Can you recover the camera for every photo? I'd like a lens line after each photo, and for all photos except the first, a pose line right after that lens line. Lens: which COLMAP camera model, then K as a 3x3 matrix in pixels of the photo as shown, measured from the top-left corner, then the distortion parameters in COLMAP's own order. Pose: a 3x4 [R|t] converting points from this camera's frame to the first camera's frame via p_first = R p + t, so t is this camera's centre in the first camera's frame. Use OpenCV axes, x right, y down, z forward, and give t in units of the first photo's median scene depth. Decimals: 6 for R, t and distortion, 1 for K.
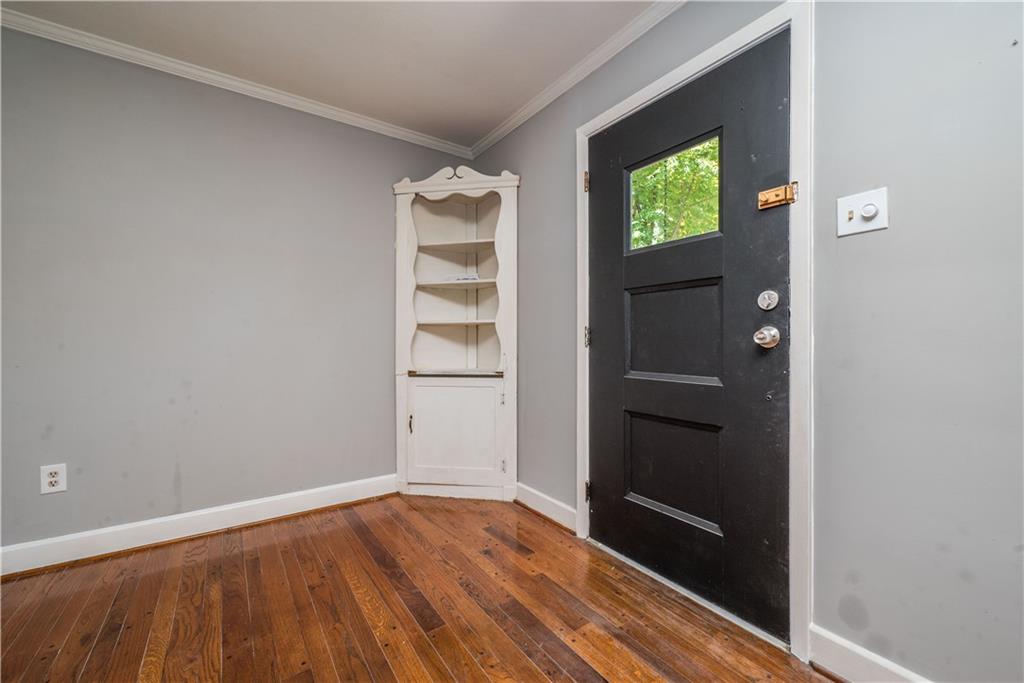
lens RADIAL K [[406.4, 0, 509.0], [0, 406.4, 342.1], [0, 0, 1]] dist [0.000031, -0.000012]
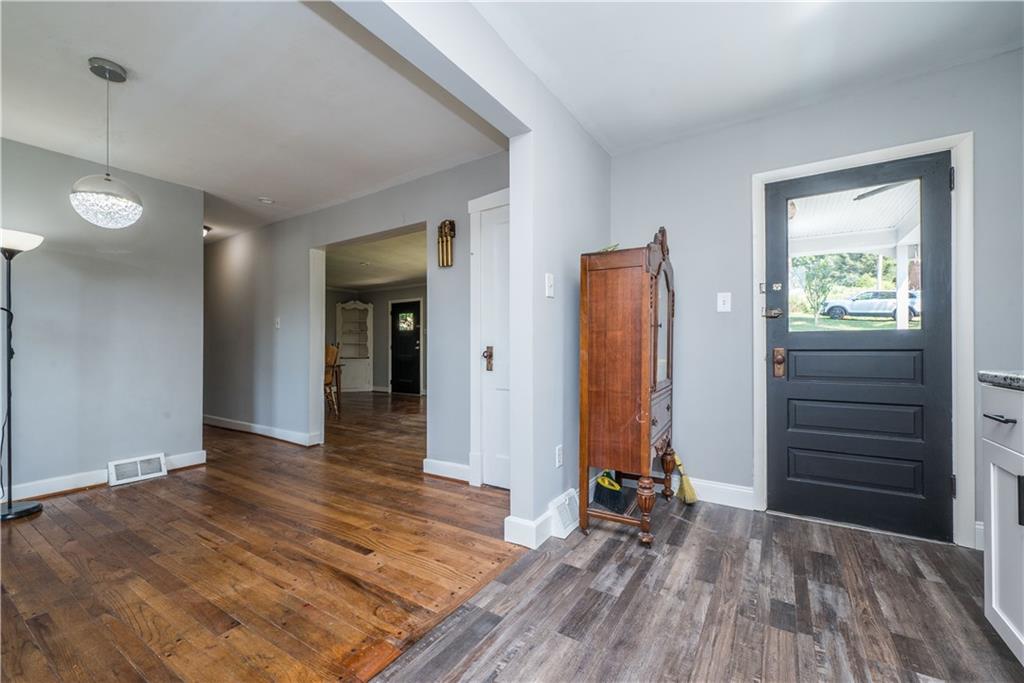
lens RADIAL K [[413.4, 0, 513.2], [0, 413.4, 354.2], [0, 0, 1]] dist [-0.000048, -0.000009]
pose [[0.919138, -0.003925, 0.393916, -0.298856], [0.001280, 0.999975, 0.006976, 0.022156], [-0.393933, -0.005908, 0.919120, -3.045663]]
